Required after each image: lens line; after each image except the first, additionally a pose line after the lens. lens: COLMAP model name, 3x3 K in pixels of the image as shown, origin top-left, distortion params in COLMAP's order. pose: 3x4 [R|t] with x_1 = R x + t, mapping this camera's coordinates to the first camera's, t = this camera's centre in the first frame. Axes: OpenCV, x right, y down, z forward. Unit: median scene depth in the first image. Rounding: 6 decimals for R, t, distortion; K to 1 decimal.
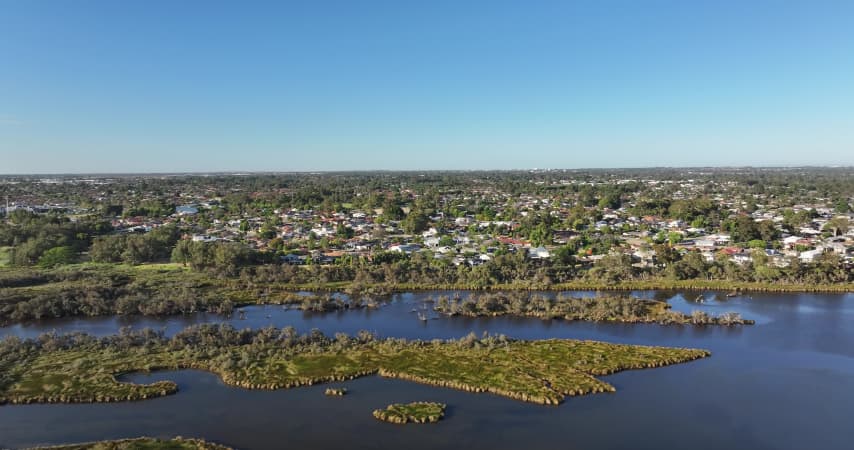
lens RADIAL K [[596.3, 0, 427.5], [0, 596.3, 224.2], [0, 0, 1]] dist [-0.001623, 0.015804]
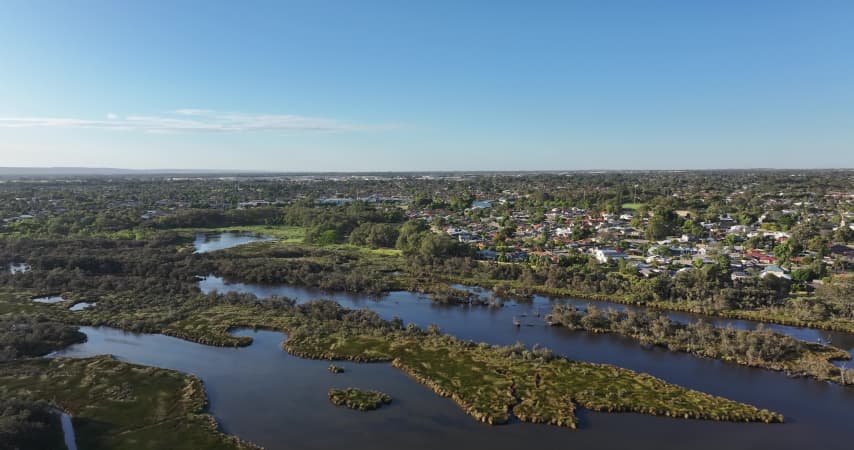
lens RADIAL K [[596.3, 0, 428.6], [0, 596.3, 226.1], [0, 0, 1]] dist [-0.001623, 0.015804]
pose [[0.828756, 0.055726, -0.556828, 0.323552], [-0.052254, 0.998388, 0.022144, -0.011127], [0.557164, 0.010744, 0.830333, 0.086785]]
